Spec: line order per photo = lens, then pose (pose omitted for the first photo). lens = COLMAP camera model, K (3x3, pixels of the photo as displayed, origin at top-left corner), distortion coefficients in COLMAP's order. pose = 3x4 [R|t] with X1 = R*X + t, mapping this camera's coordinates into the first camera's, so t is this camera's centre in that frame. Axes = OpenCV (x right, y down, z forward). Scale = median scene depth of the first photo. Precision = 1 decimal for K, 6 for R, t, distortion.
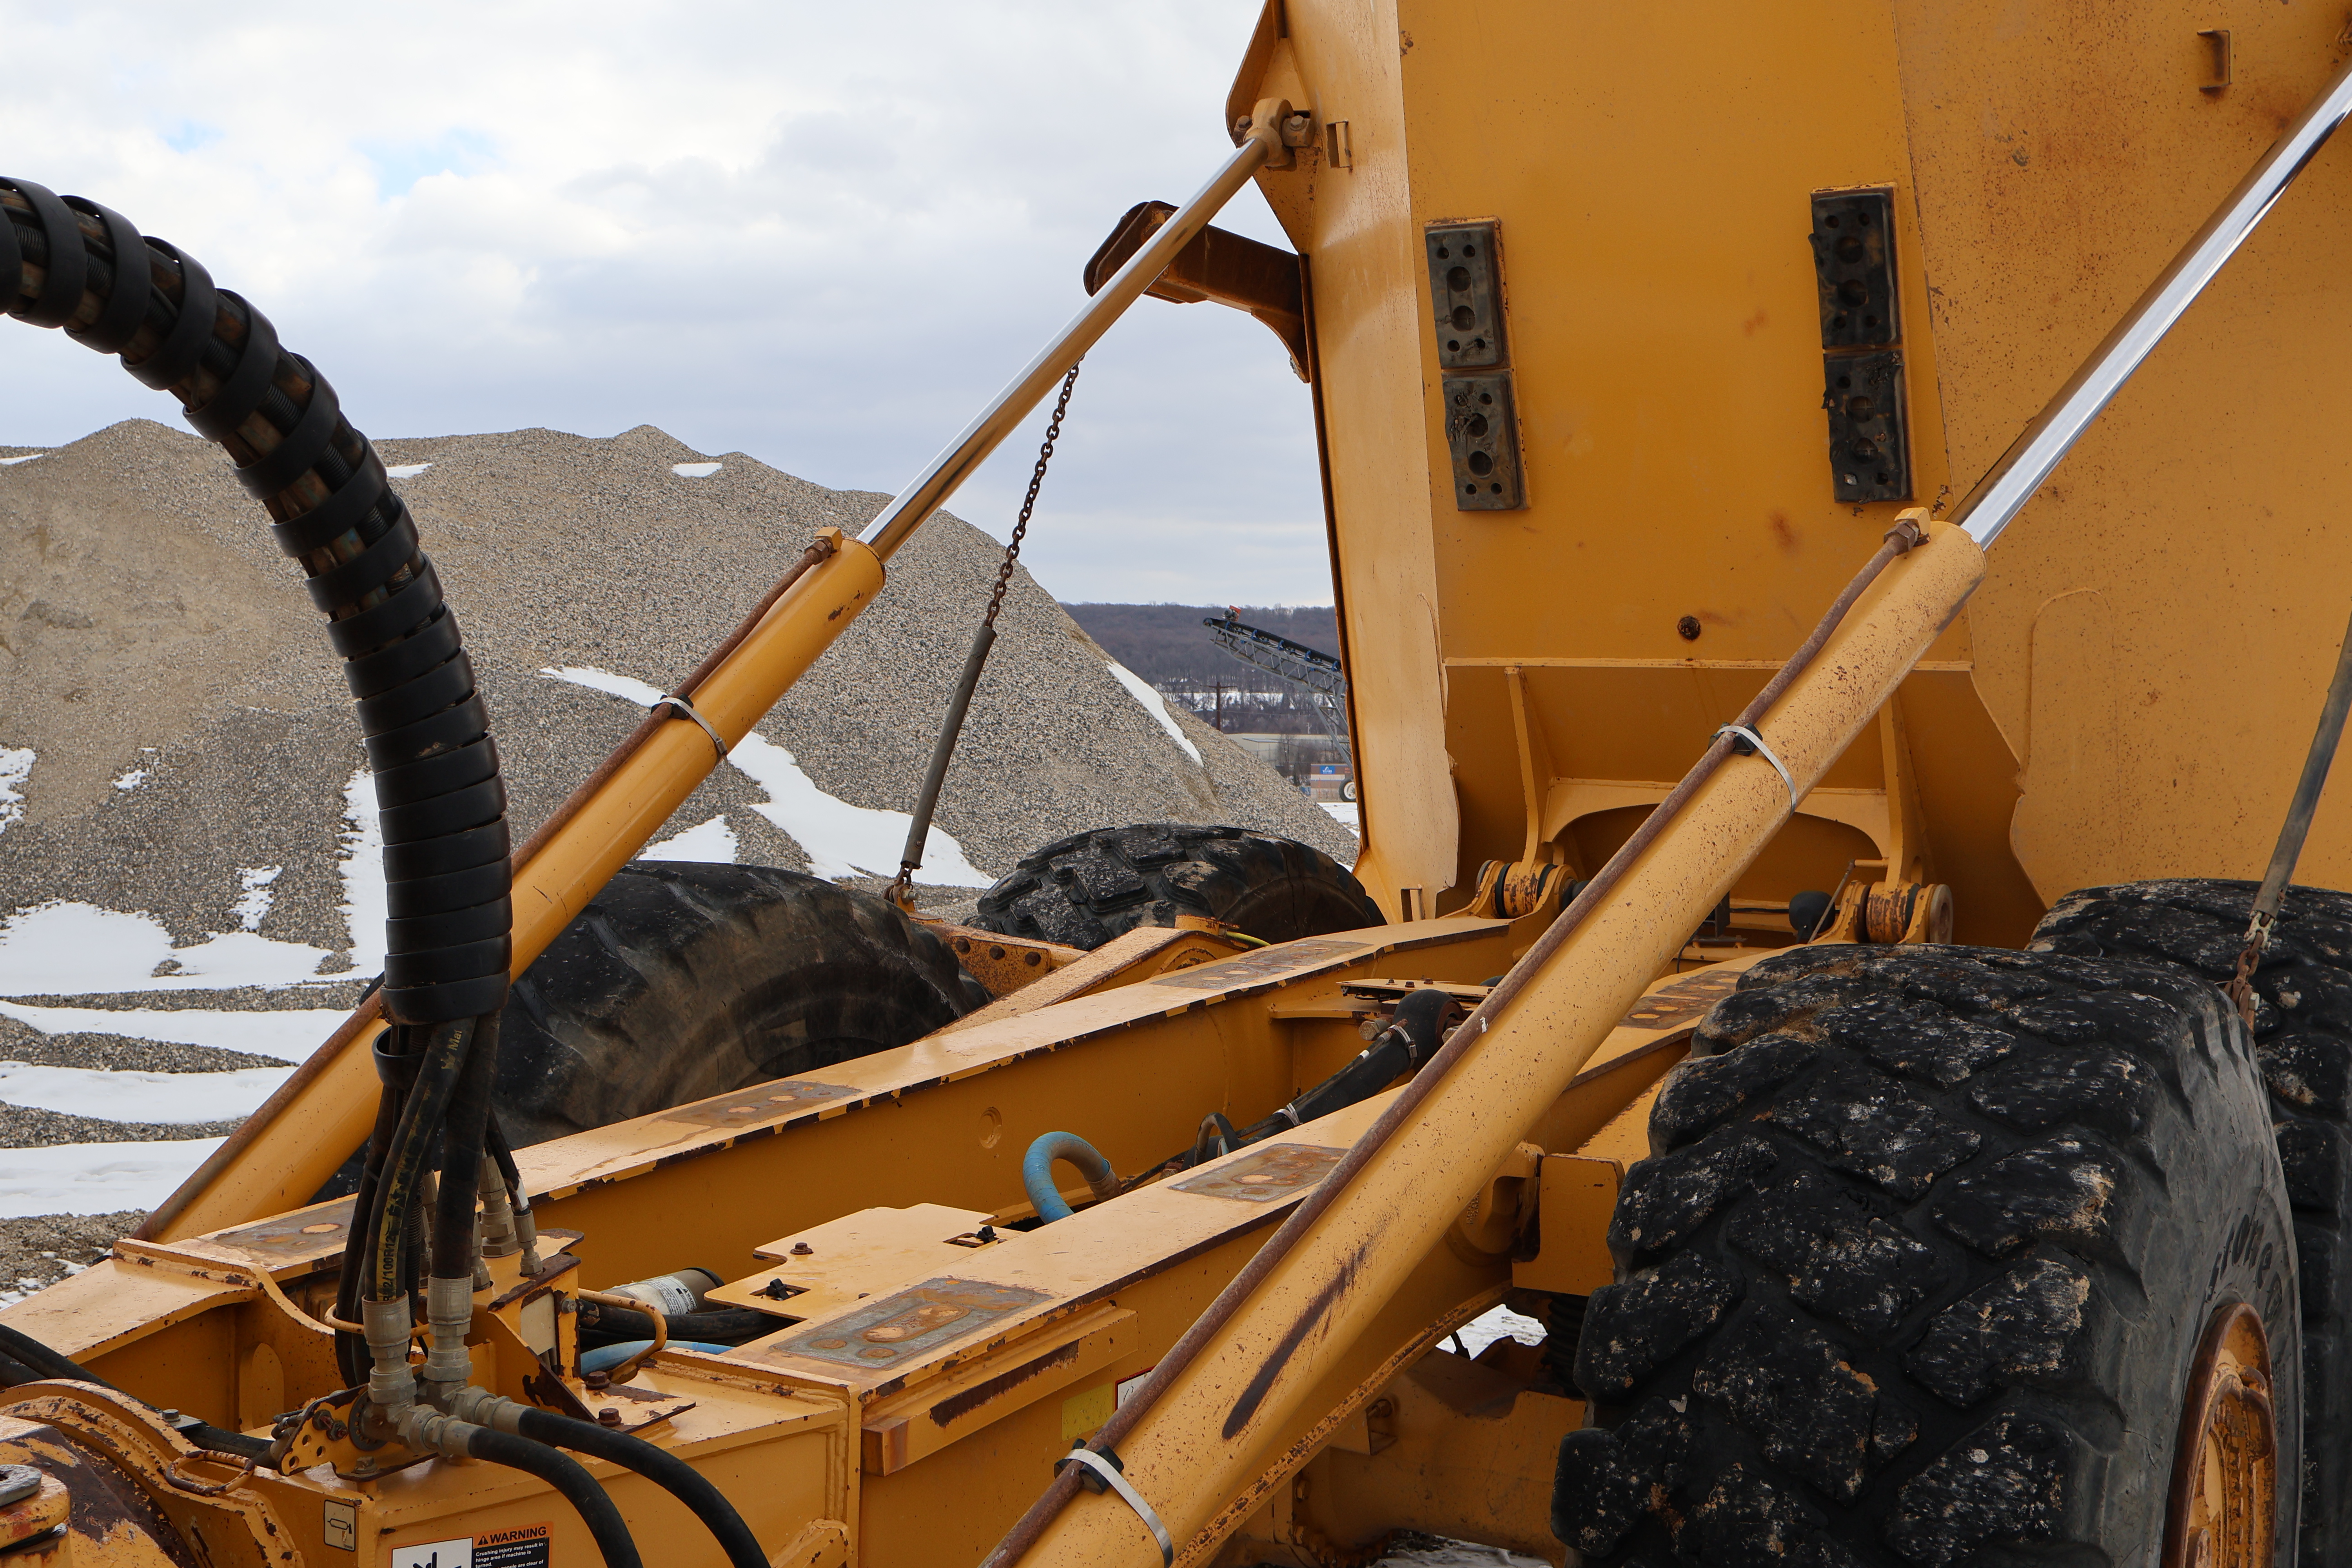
lens RADIAL K [[2606.1, 0, 1176.0], [0, 2606.1, 784.0], [0, 0, 1]] dist [0.014824, -0.008183]
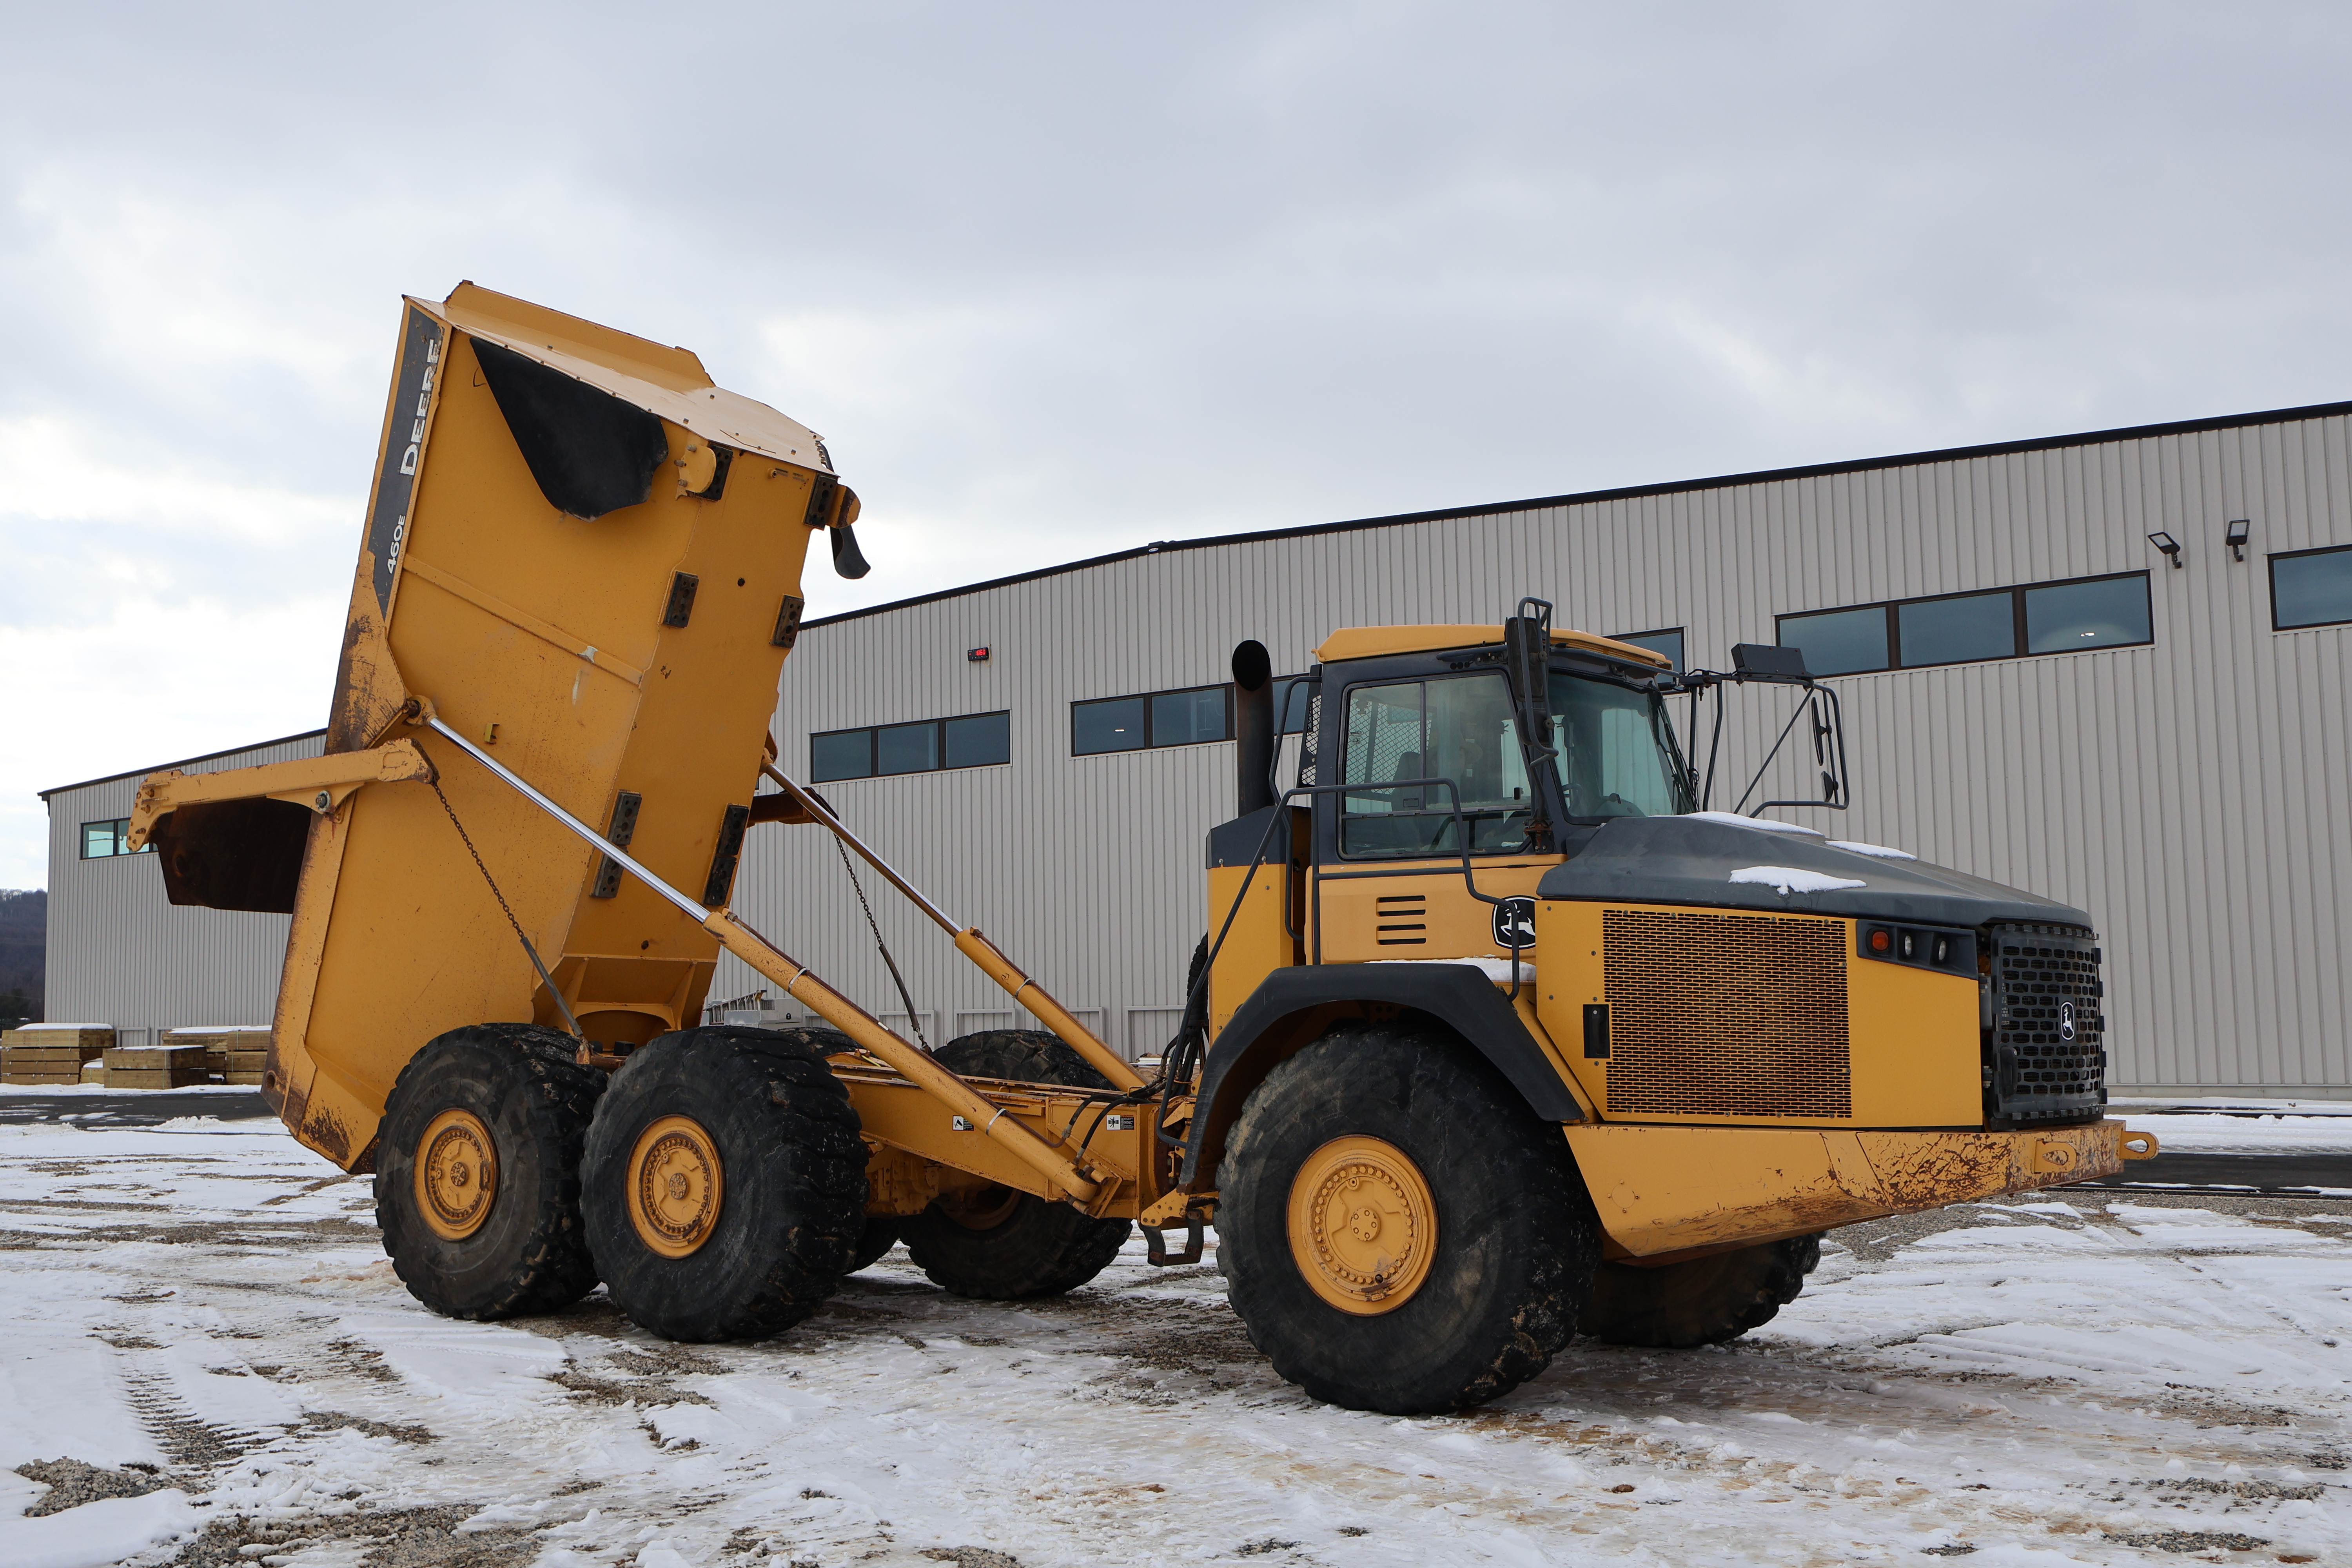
lens RADIAL K [[2335.4, 0, 1180.9], [0, 2335.4, 790.1], [0, 0, 1]] dist [0.006499, 0.006602]
pose [[0.062894, 0.086662, 0.994250, -2.247089], [0.028546, 0.995659, -0.088591, 0.011676], [-0.997612, 0.033954, 0.060147, 0.290430]]
